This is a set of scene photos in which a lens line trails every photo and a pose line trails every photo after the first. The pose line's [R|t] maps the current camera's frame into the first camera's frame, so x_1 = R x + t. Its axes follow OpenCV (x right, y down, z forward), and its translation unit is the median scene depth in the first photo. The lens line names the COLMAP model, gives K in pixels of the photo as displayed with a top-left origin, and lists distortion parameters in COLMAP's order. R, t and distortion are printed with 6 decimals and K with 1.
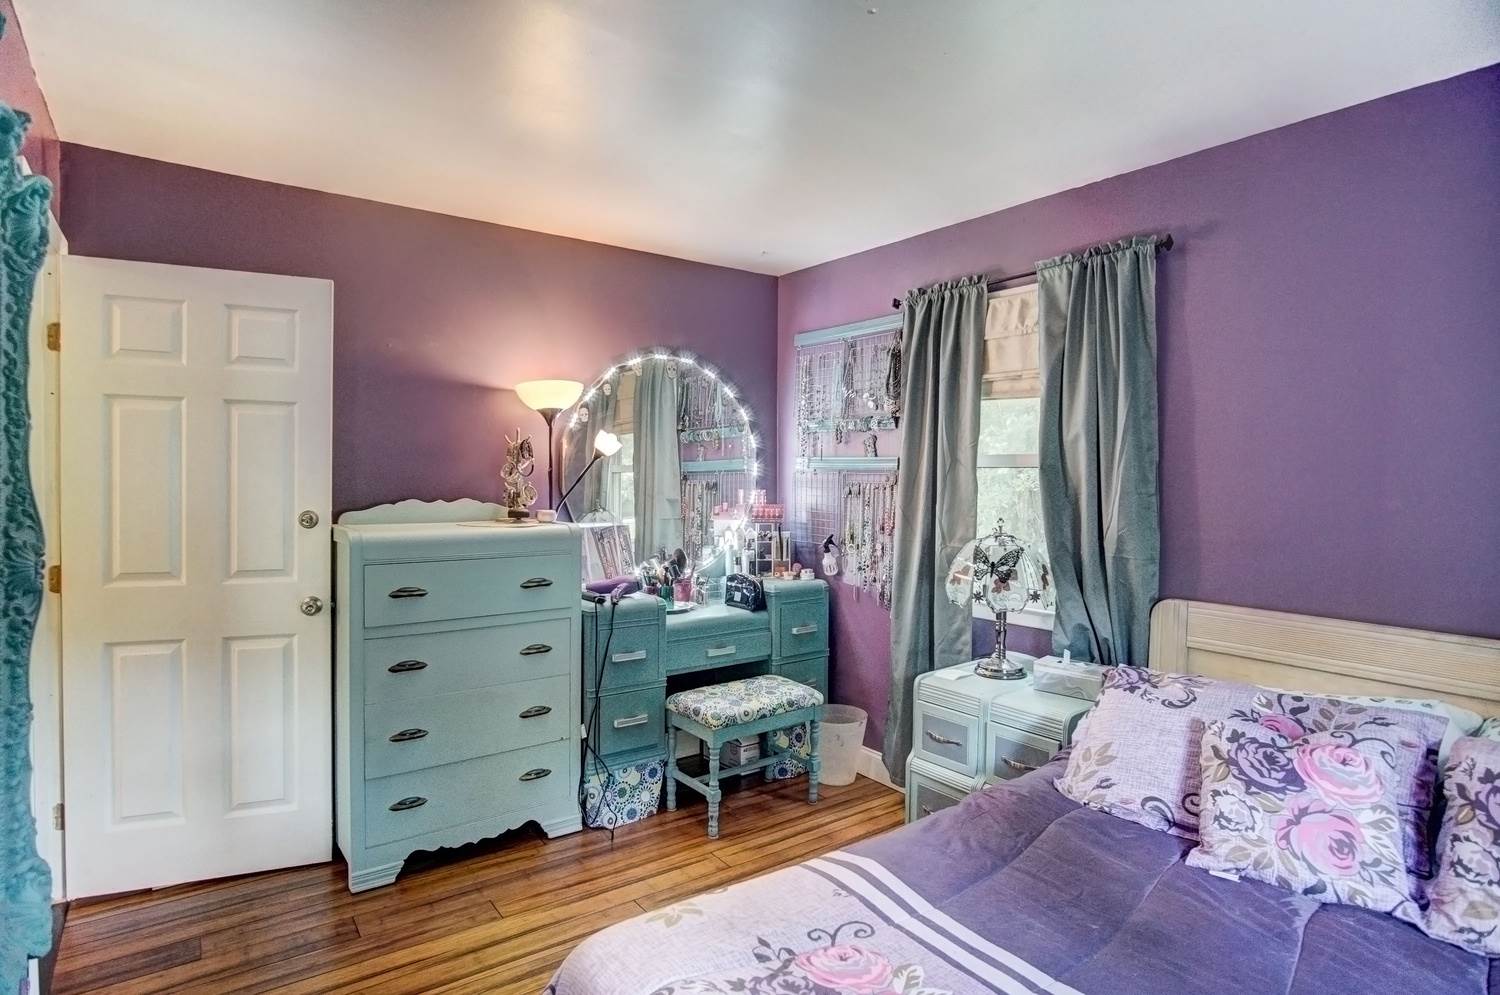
lens RADIAL K [[802.8, 0, 748.7], [0, 802.8, 490.2], [0, 0, 1]] dist [-0.042120, 0.011467]
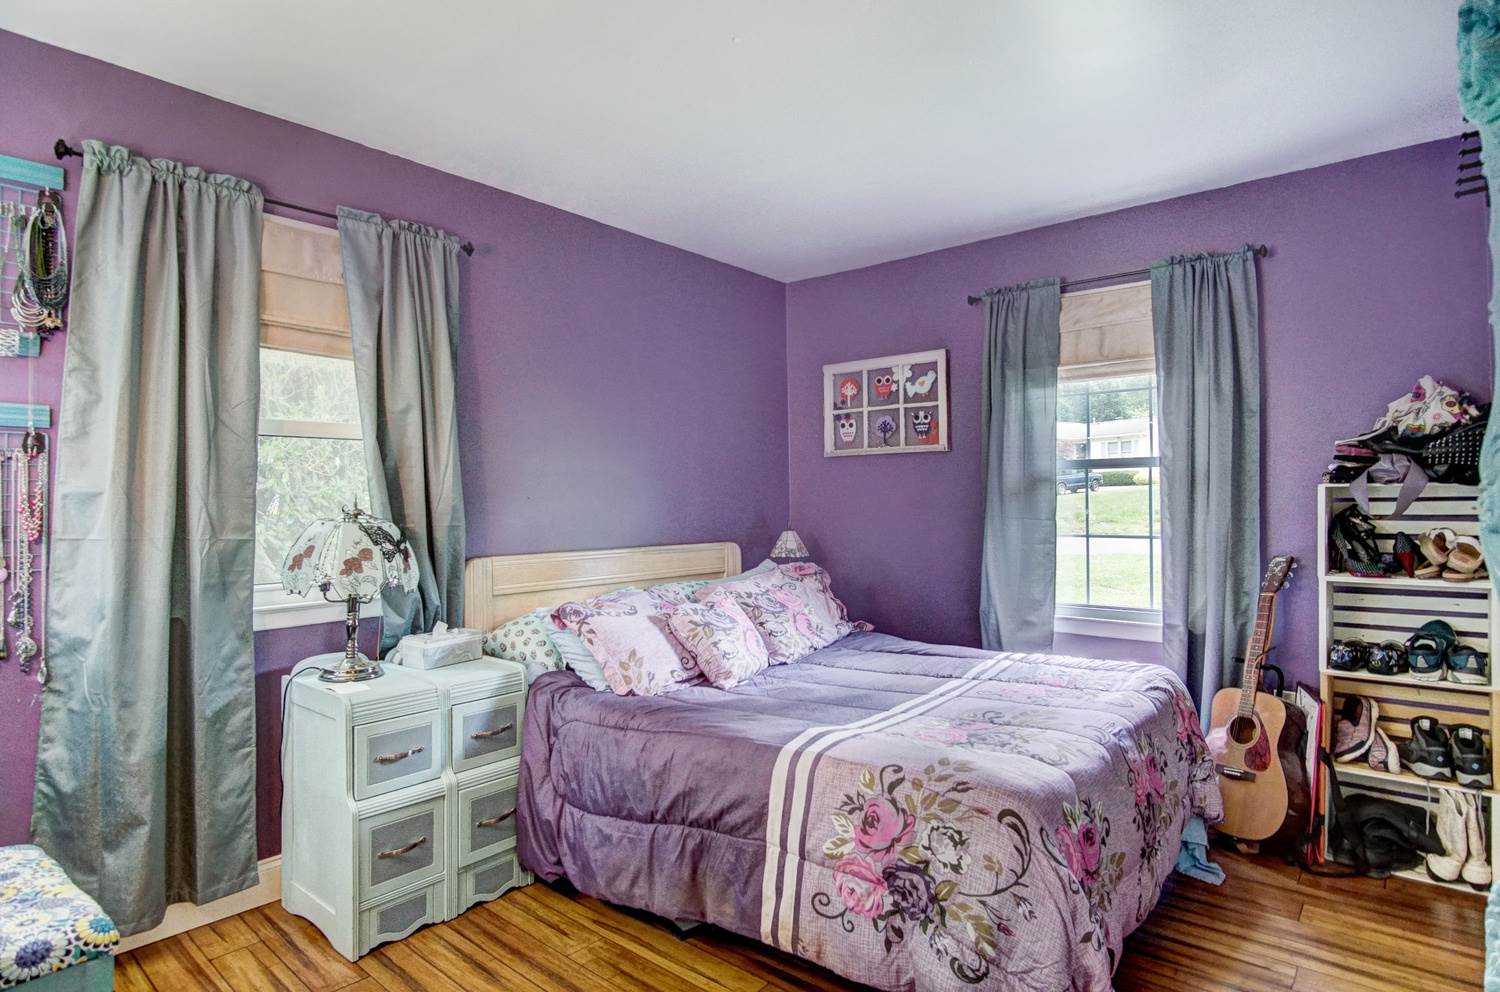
lens RADIAL K [[802.8, 0, 748.7], [0, 802.8, 488.7], [0, 0, 1]] dist [-0.042120, 0.011467]
pose [[-0.232502, 0.000474, 0.972596, -0.608474], [0.022348, 0.999738, 0.004855, 0.034743], [-0.972339, 0.022864, -0.232452, 0.781852]]
